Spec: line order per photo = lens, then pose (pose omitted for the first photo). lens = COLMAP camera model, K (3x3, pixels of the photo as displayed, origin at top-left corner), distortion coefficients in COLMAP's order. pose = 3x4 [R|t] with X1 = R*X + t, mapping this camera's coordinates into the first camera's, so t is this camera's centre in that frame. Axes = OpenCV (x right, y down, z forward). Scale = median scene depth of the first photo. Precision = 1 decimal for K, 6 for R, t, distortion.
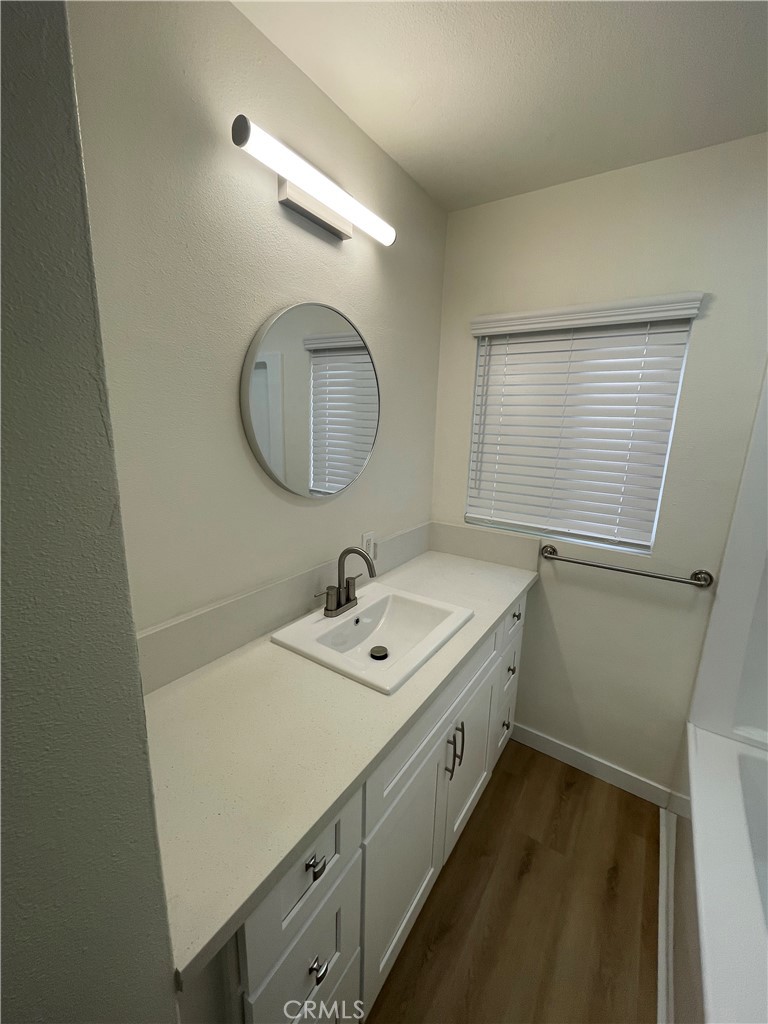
lens RADIAL K [[414.7, 0, 384.6], [0, 414.7, 512.7], [0, 0, 1]] dist [-0.001788, 0.000146]
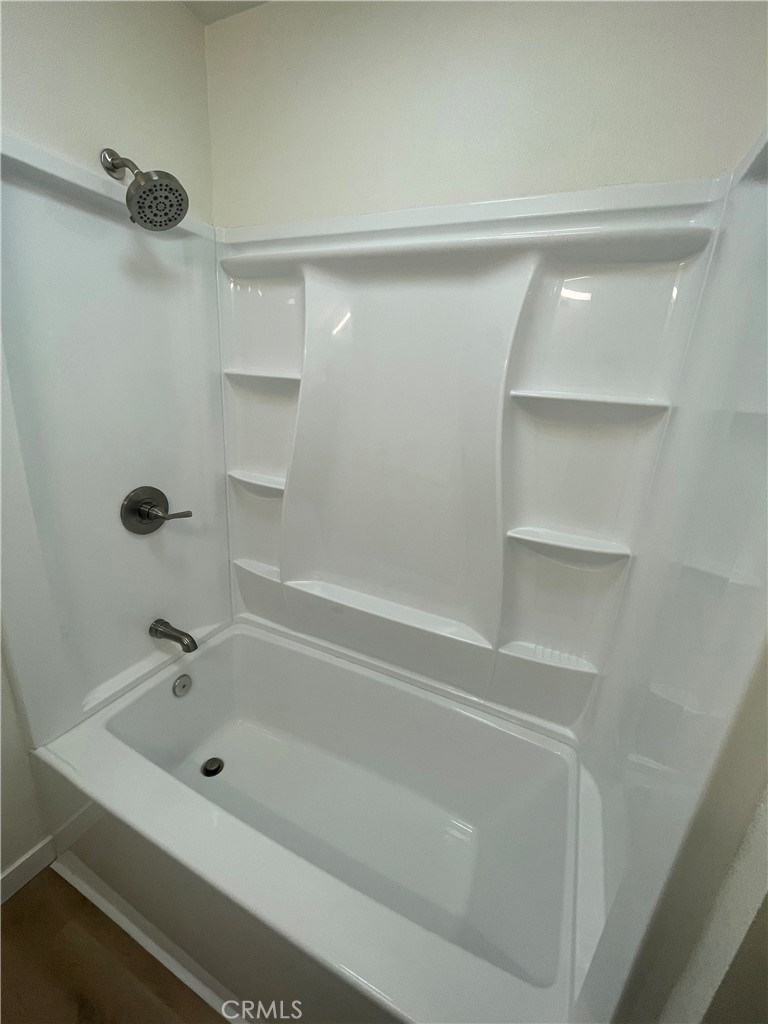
lens RADIAL K [[414.7, 0, 384.6], [0, 414.7, 512.7], [0, 0, 1]] dist [-0.001788, 0.000146]
pose [[-0.146248, -0.340173, 0.928921, 0.117568], [0.145582, 0.921392, 0.360336, -0.036961], [-0.978477, 0.187932, -0.085229, 0.376330]]
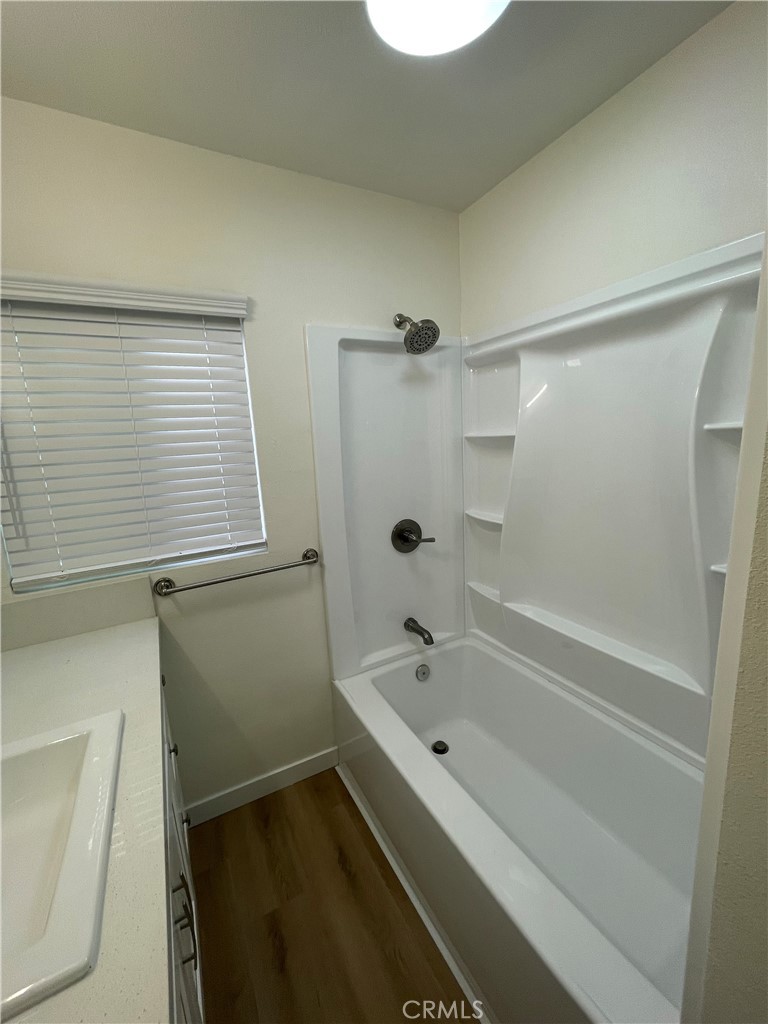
lens RADIAL K [[414.7, 0, 384.6], [0, 414.7, 512.7], [0, 0, 1]] dist [-0.001788, 0.000146]
pose [[0.458855, -0.218321, 0.861271, -0.076573], [0.258981, 0.960114, 0.105400, -0.018780], [-0.849930, 0.174690, 0.497095, 0.225956]]
